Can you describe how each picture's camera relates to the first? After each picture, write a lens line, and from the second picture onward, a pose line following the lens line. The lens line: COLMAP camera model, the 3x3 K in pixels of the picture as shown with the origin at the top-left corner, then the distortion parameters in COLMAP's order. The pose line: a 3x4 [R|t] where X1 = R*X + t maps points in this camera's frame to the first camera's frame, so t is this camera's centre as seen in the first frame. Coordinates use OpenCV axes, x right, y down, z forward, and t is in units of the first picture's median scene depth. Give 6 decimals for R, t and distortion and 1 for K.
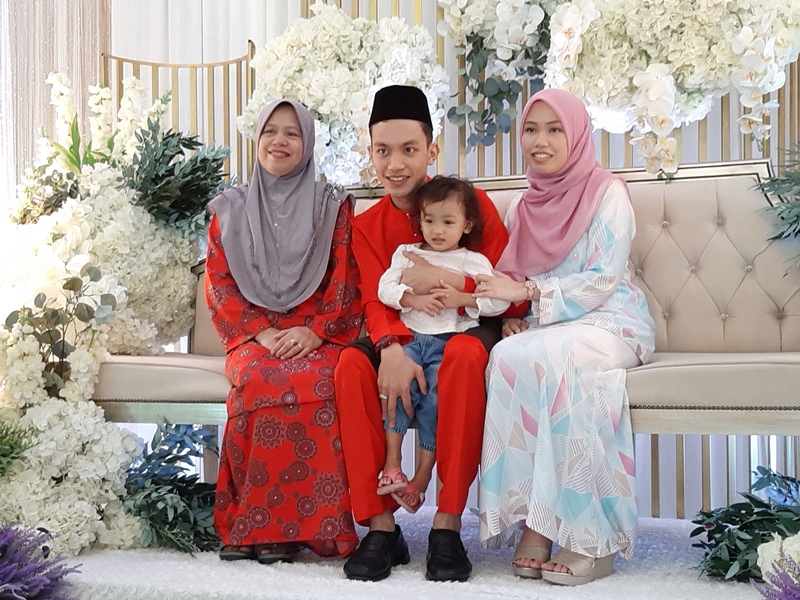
lens RADIAL K [[1033.4, 0, 402.8], [0, 1033.4, 300.6], [0, 0, 1]] dist [0.132945, -0.462602]
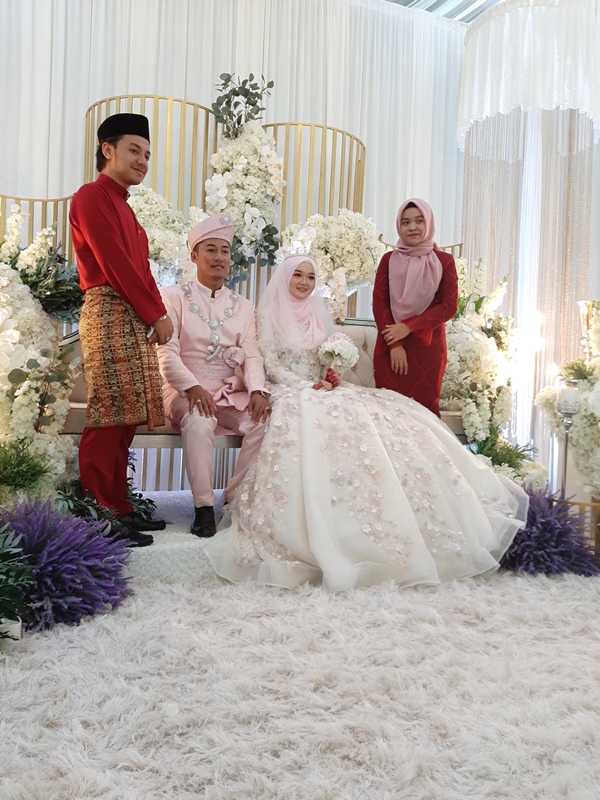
lens RADIAL K [[606.6, 0, 300.0], [0, 606.6, 400.0], [0, 0, 1]] dist [0.031420, -0.068460]
pose [[0.768514, 0.025471, 0.639326, -0.523923], [-0.061677, 0.997503, 0.034399, -0.002501], [-0.636854, -0.065868, 0.768166, 0.110107]]
